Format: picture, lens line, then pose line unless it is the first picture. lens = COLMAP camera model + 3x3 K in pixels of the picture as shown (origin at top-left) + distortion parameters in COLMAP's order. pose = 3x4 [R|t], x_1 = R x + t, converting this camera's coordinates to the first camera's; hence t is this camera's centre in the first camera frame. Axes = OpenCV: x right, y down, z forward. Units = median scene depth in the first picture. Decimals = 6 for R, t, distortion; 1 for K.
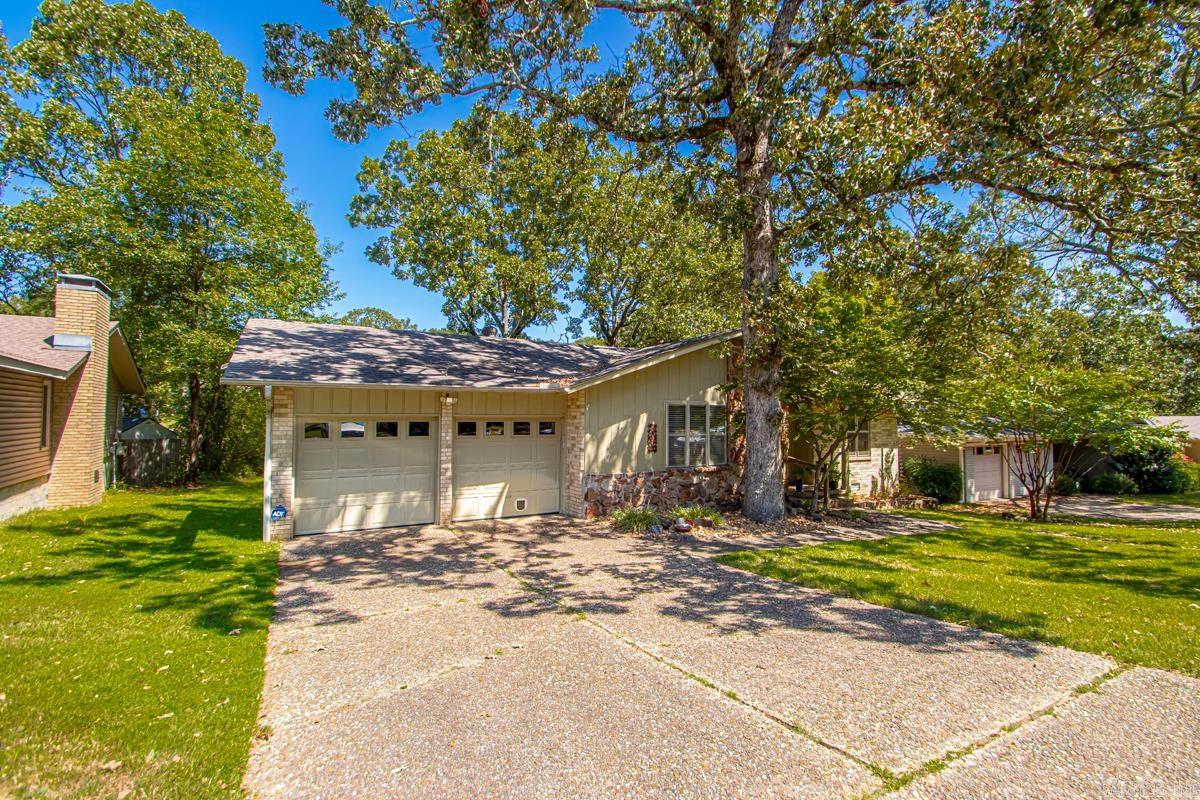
lens RADIAL K [[557.6, 0, 606.1], [0, 557.6, 406.4], [0, 0, 1]] dist [0.010583, -0.000008]
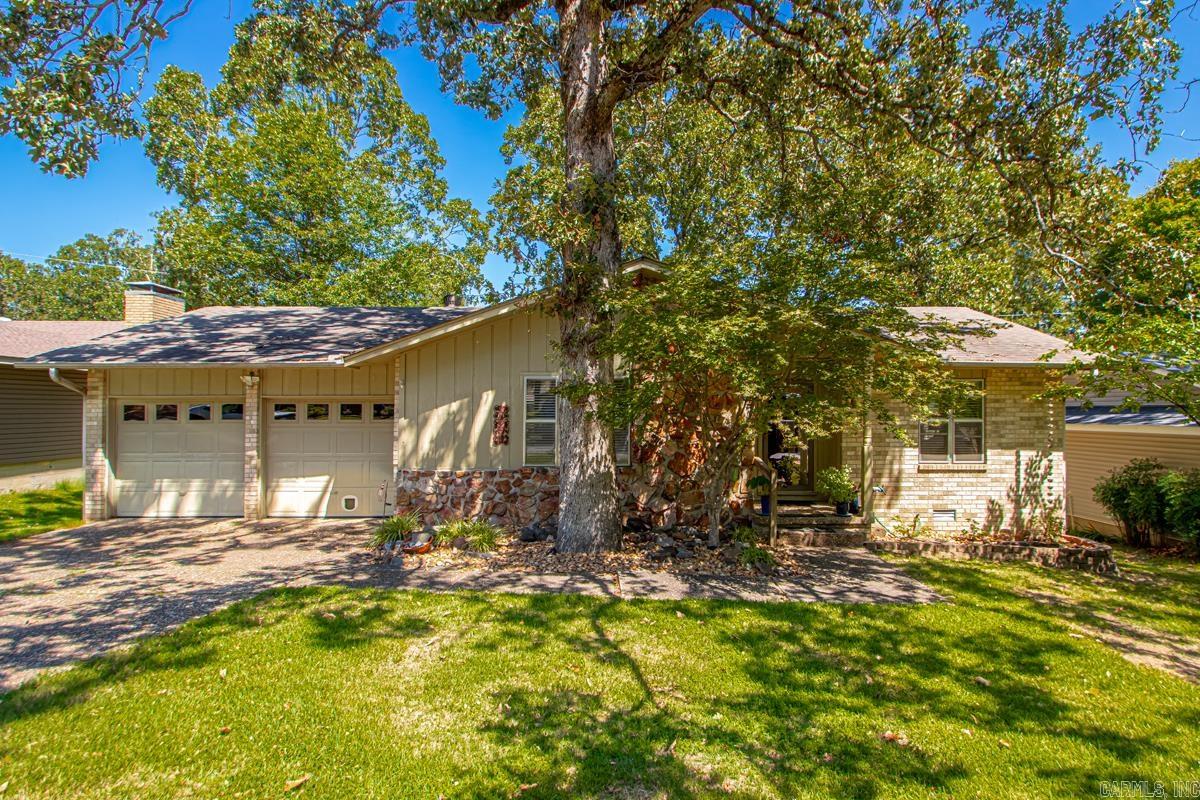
lens RADIAL K [[664.3, 0, 600.0], [0, 664.3, 400.0], [0, 0, 1]] dist [0.000974, -0.000481]
pose [[0.870985, -0.011937, -0.491165, 0.644764], [0.014413, 0.999895, 0.001258, 0.025628], [0.491099, -0.008175, 0.871066, 0.317053]]
